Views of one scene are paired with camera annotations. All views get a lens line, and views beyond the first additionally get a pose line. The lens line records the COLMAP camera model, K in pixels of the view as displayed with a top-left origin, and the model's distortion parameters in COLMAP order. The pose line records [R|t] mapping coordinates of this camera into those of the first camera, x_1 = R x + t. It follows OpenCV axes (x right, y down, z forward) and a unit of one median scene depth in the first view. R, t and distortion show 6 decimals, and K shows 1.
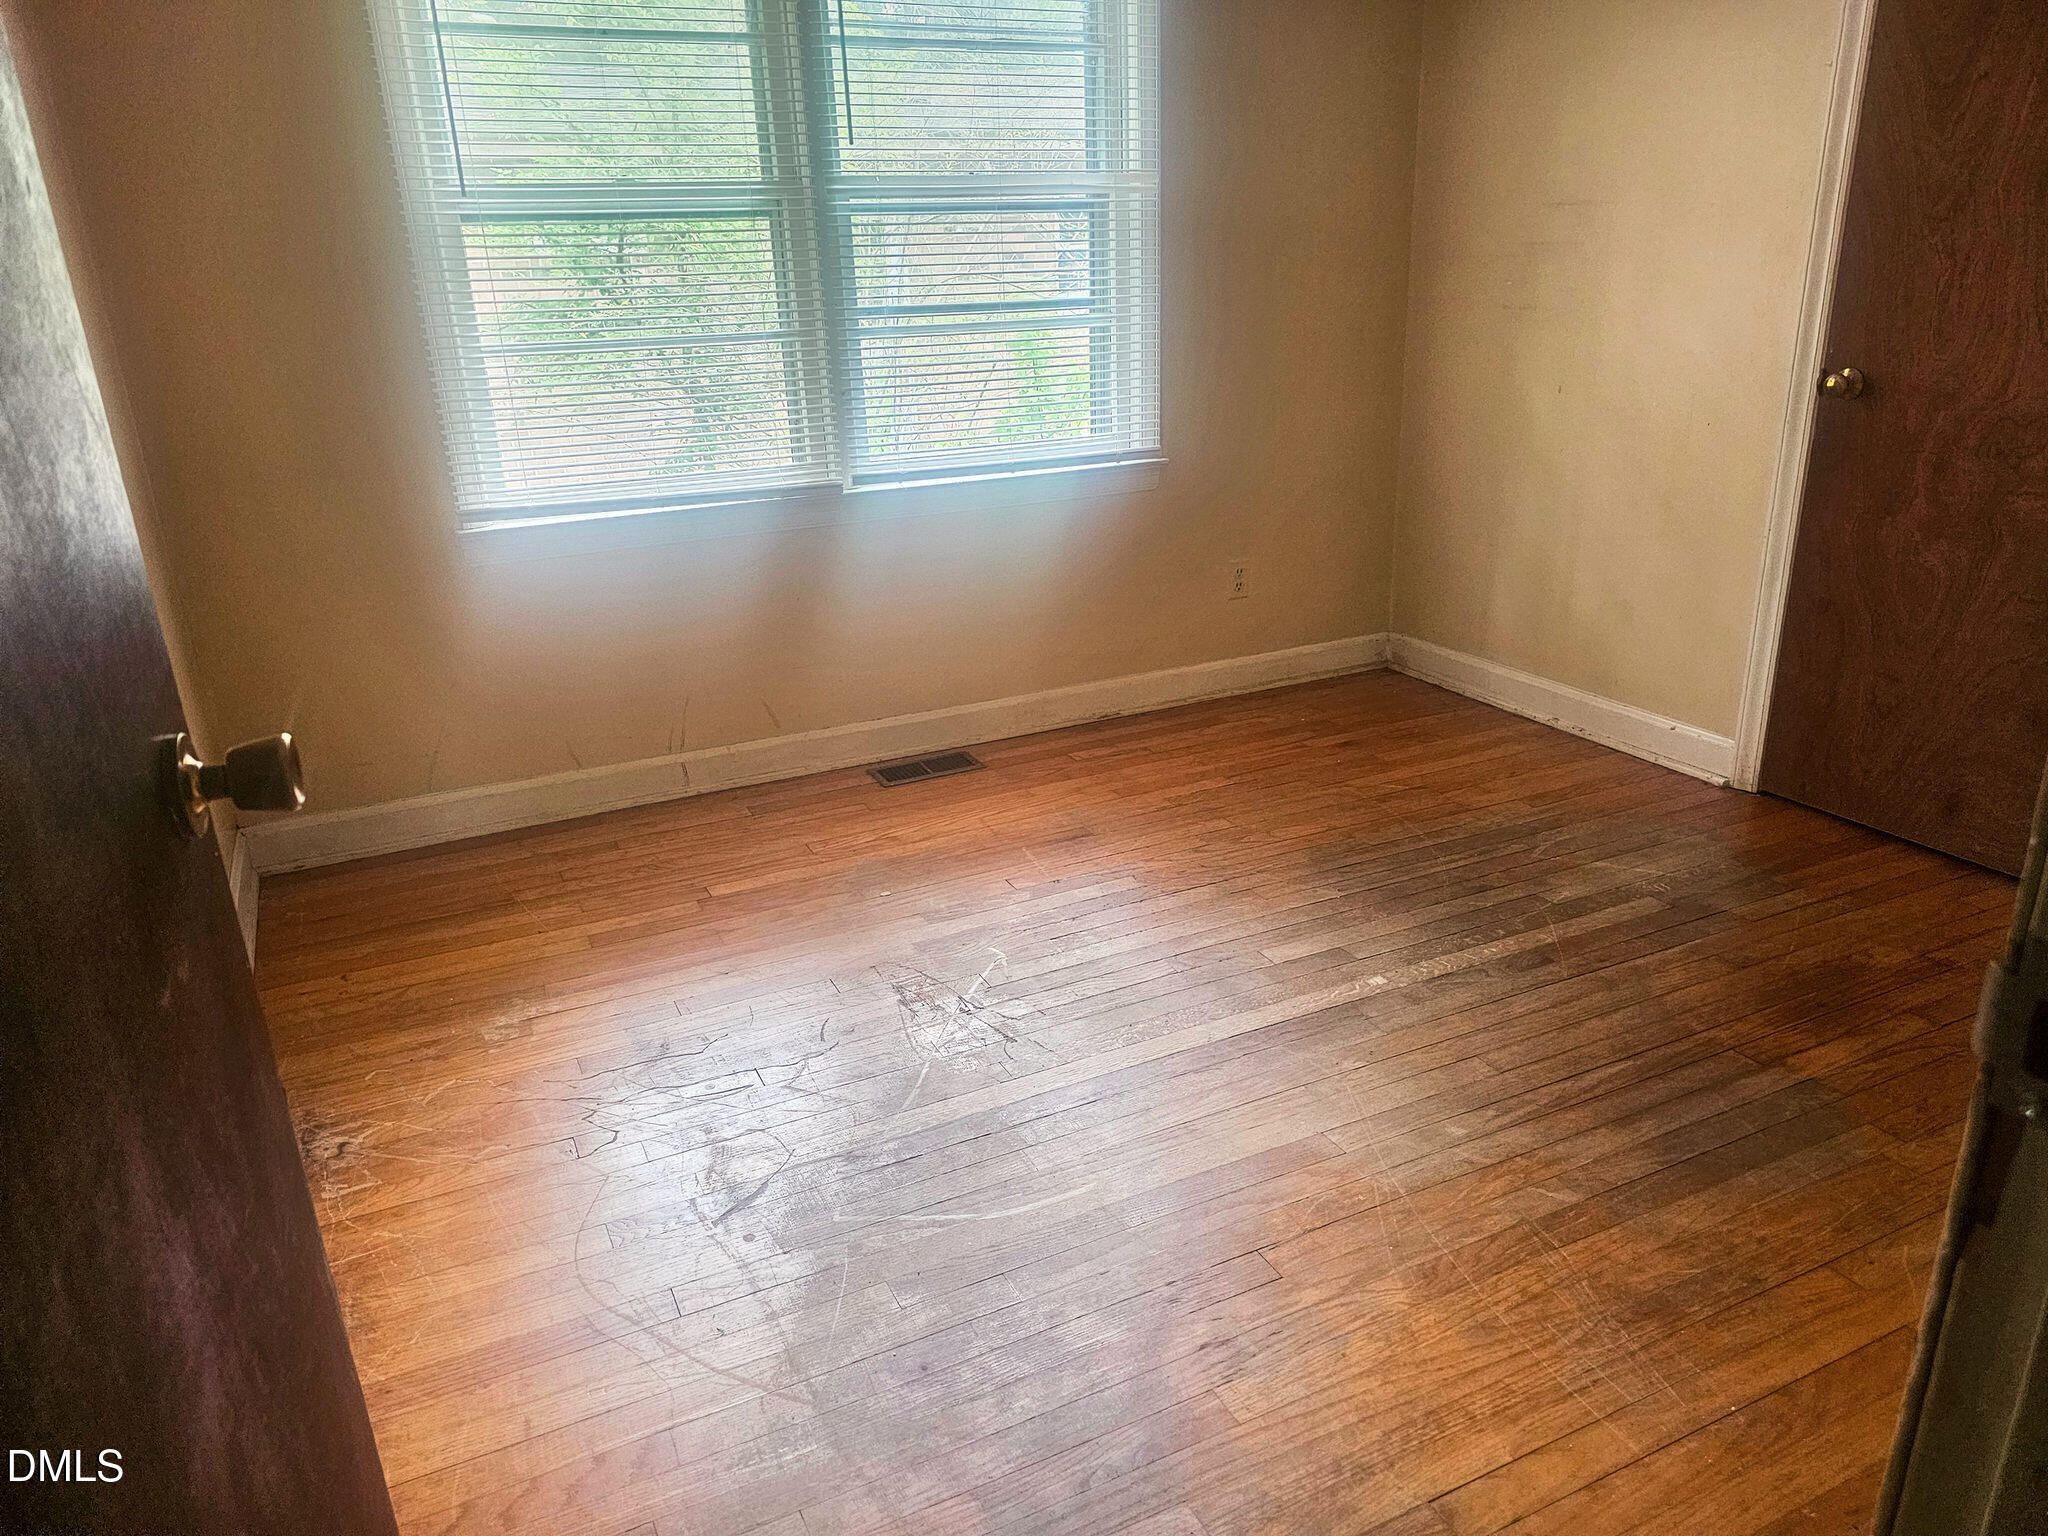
lens RADIAL K [[1377.9, 0, 1016.2], [0, 1377.9, 785.5], [0, 0, 1]] dist [0.051000, -0.046894]
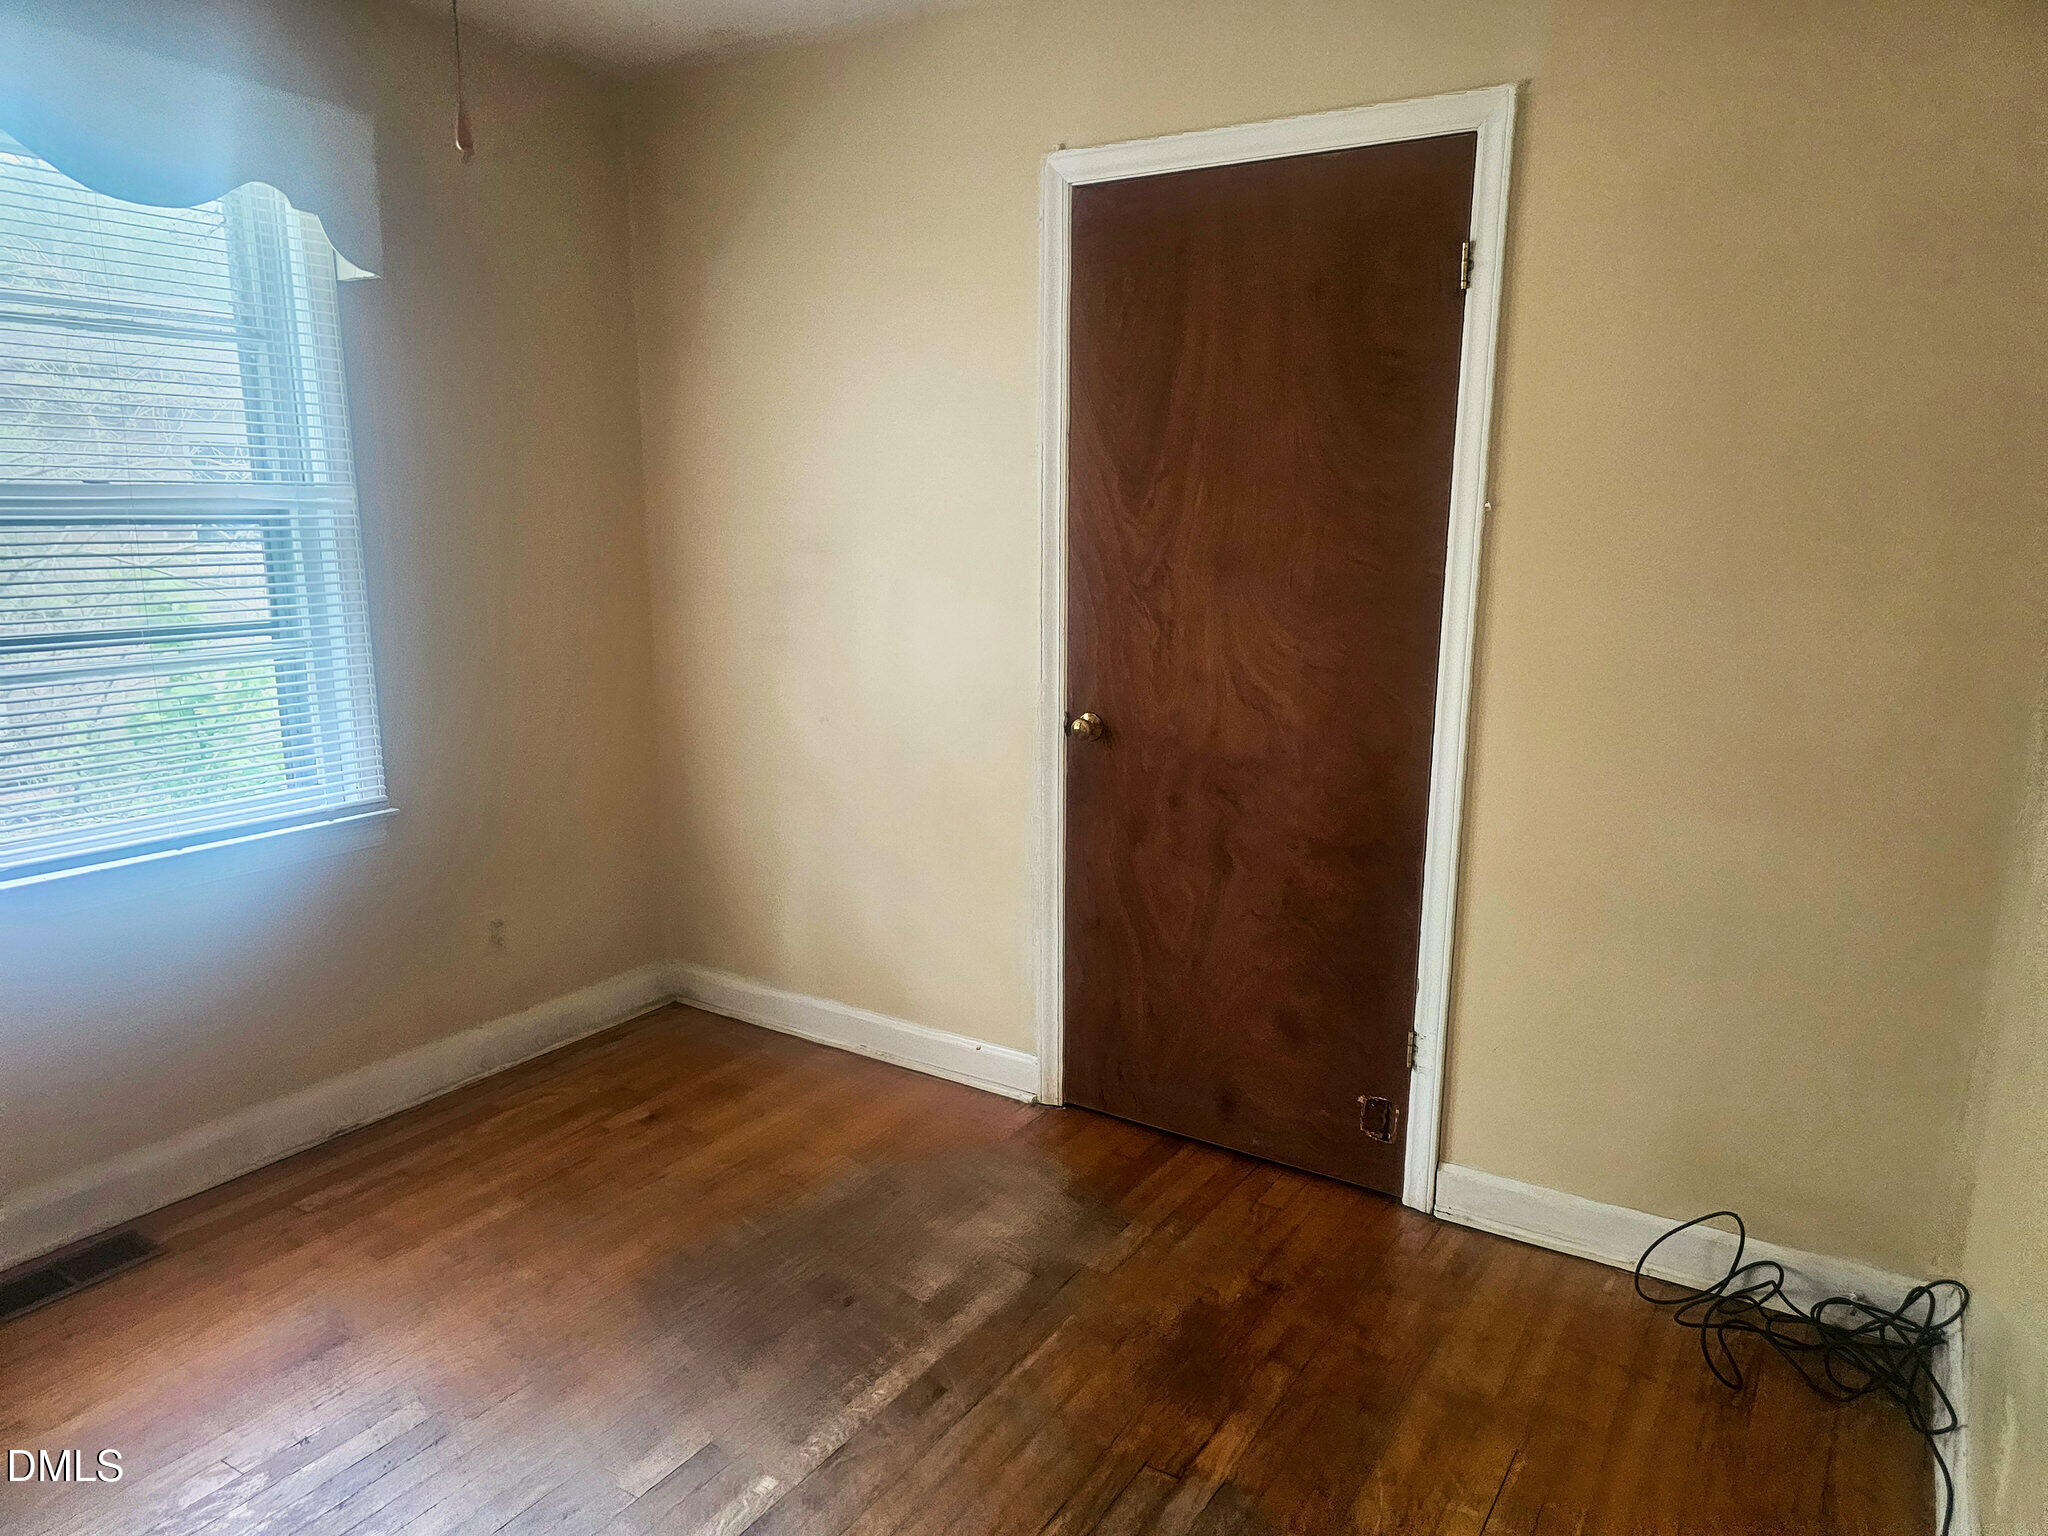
lens RADIAL K [[1373.7, 0, 1018.7], [0, 1373.7, 796.0], [0, 0, 1]] dist [0.021147, -0.003976]
pose [[0.847140, -0.069874, 0.526756, -0.011971], [0.148889, 0.982820, -0.109075, -0.126703], [-0.510085, 0.170830, 0.842989, 0.143250]]
